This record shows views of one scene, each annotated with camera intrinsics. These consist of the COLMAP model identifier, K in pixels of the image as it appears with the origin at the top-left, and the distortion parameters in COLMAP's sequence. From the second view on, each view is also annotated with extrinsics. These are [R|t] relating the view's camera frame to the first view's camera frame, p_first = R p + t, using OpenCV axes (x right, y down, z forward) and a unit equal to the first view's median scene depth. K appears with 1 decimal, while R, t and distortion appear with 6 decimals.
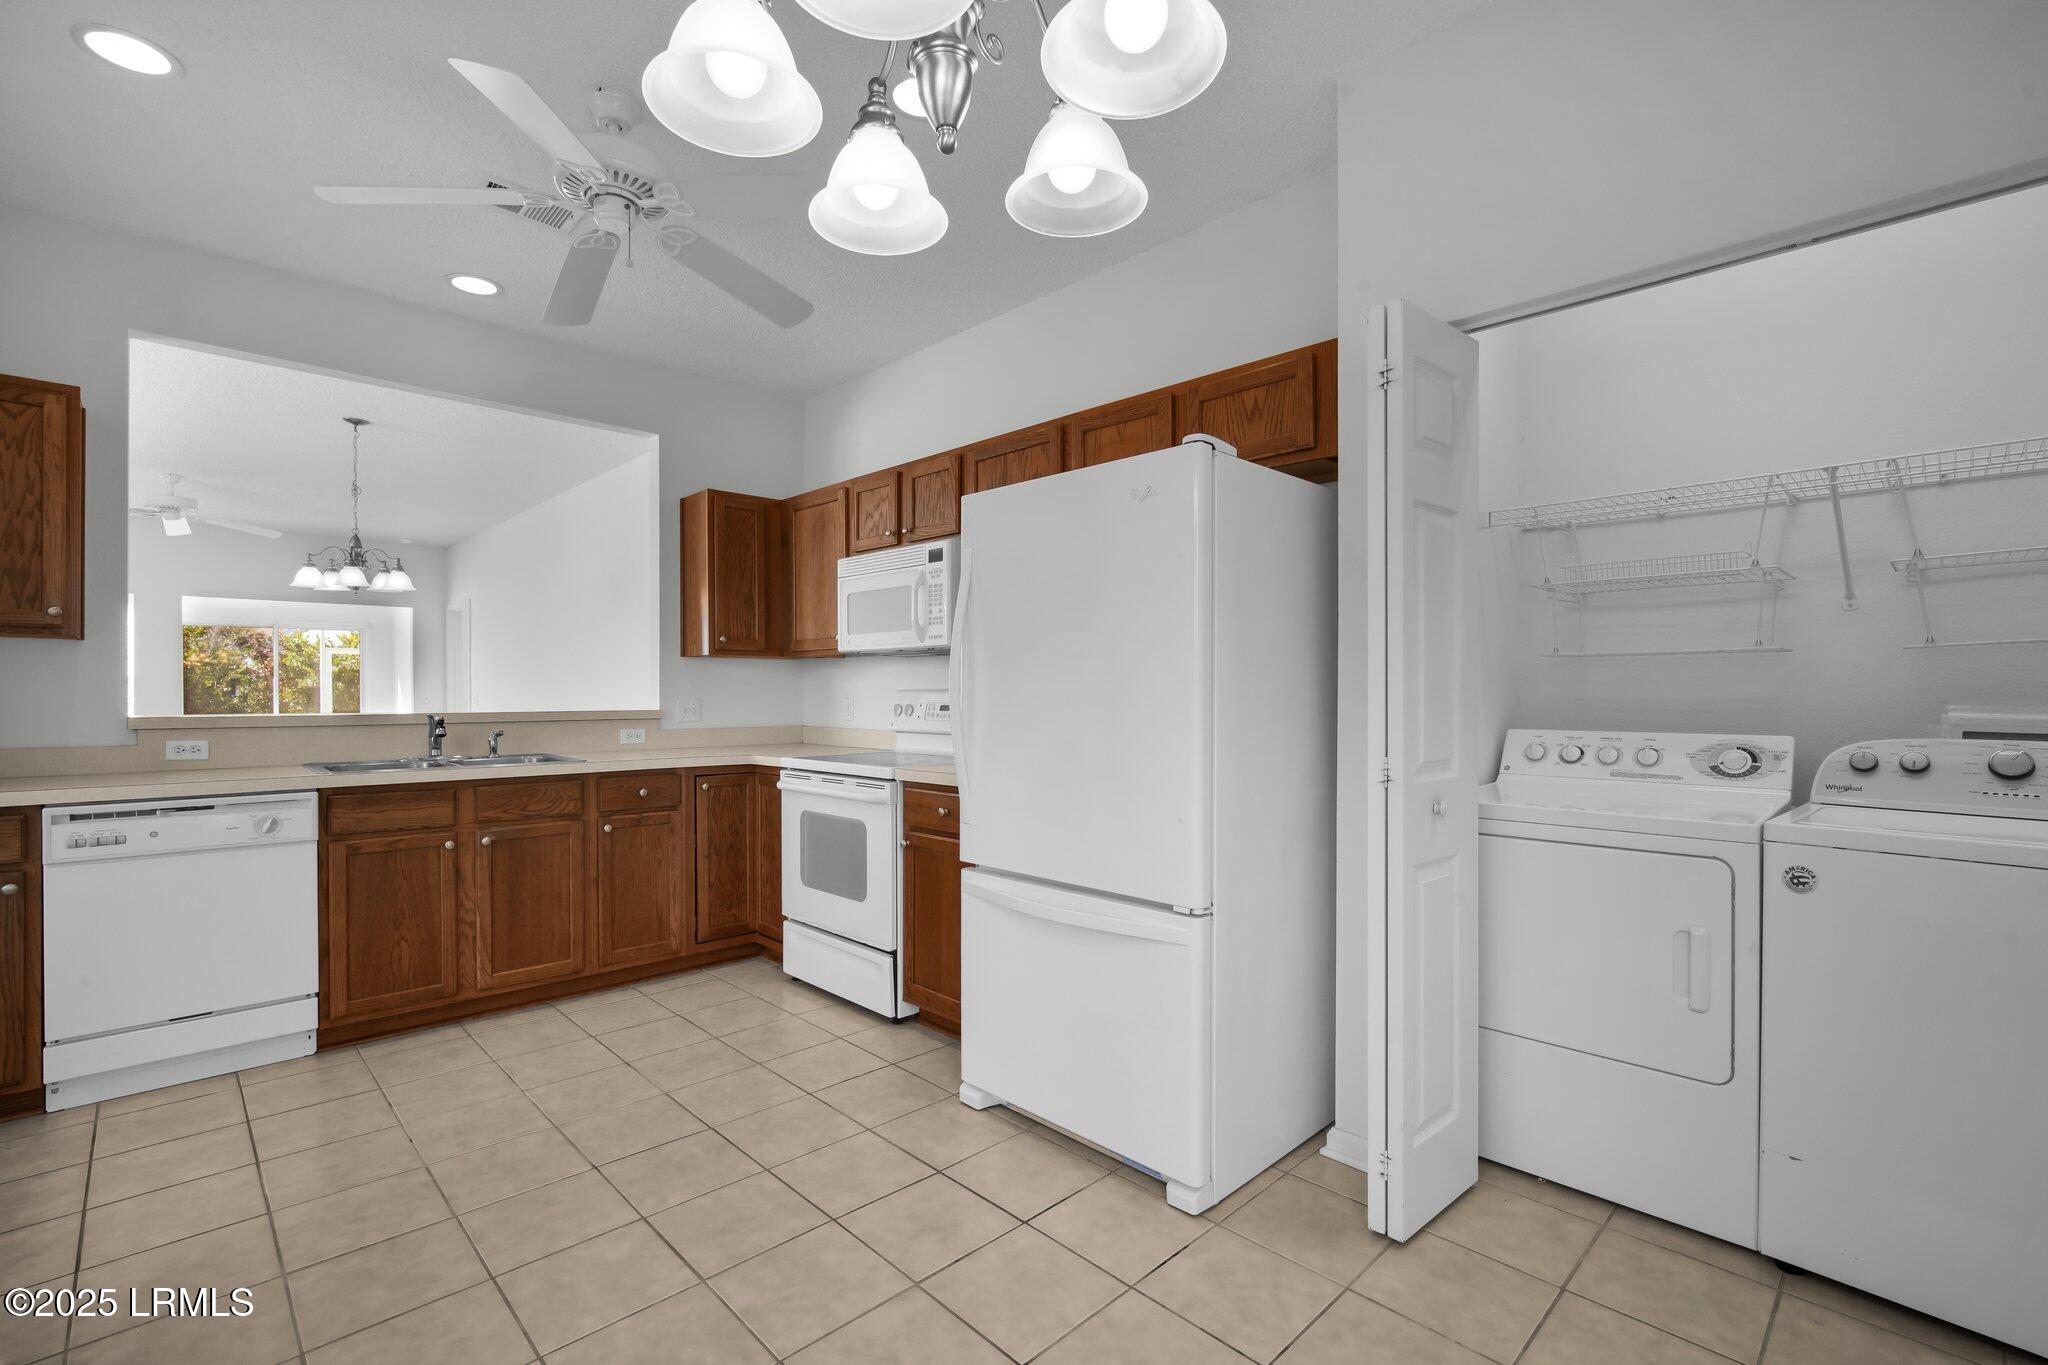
lens RADIAL K [[901.4, 0, 1027.6], [0, 901.4, 694.6], [0, 0, 1]] dist [-0.009812, 0.001080]
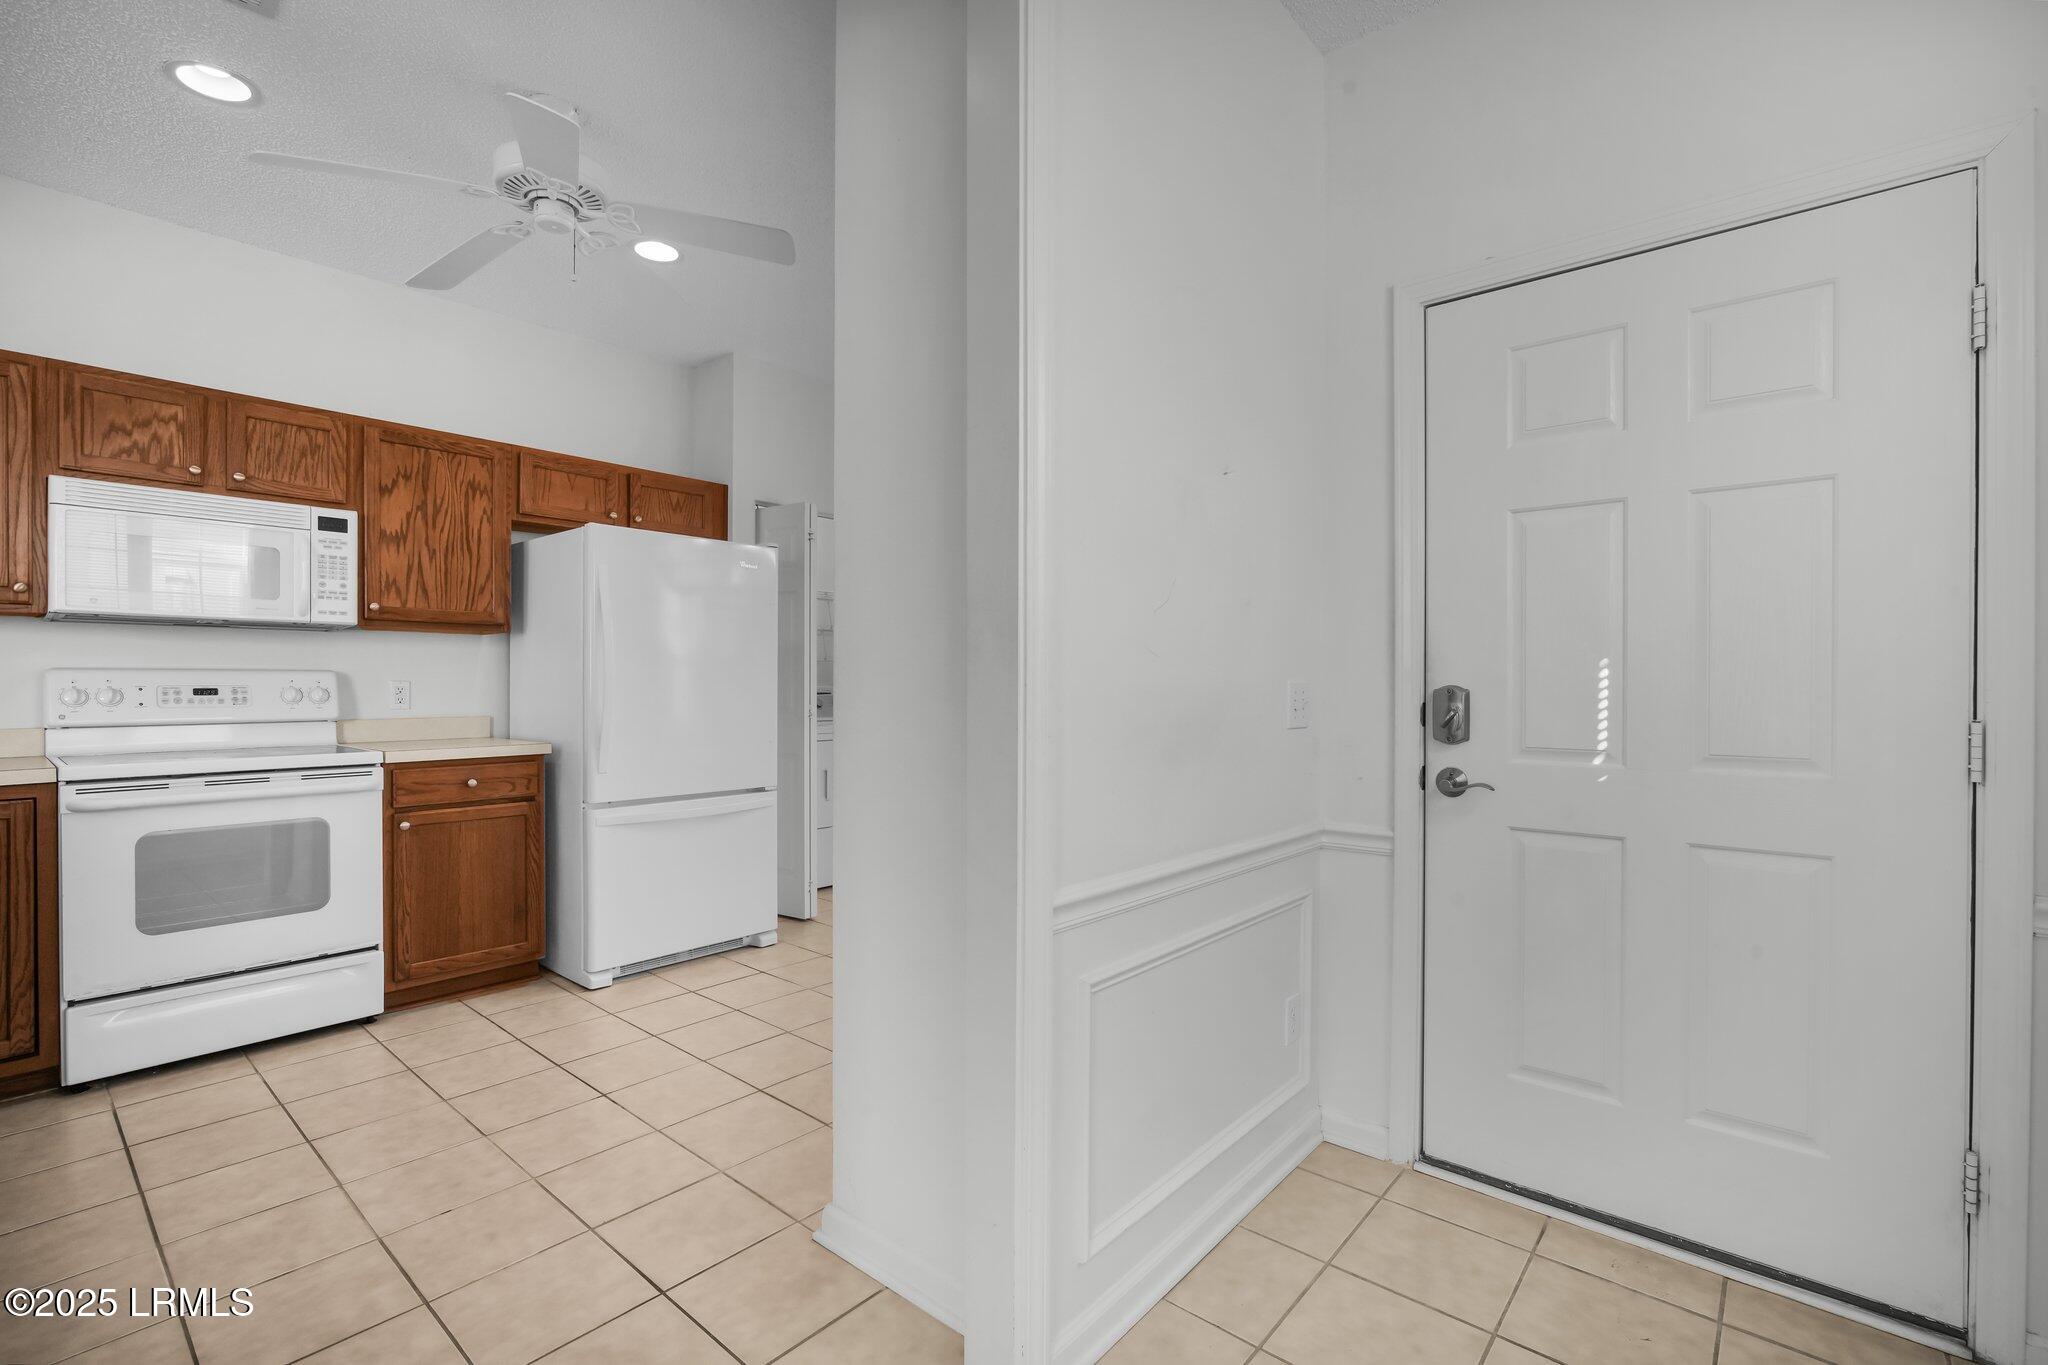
lens RADIAL K [[901.4, 0, 1024.4], [0, 901.4, 679.2], [0, 0, 1]] dist [-0.009812, 0.001080]
pose [[-0.082365, -0.001829, 0.996601, -1.232312], [-0.003502, 0.999993, 0.001546, -0.000252], [-0.996596, -0.003363, -0.082370, 0.422099]]
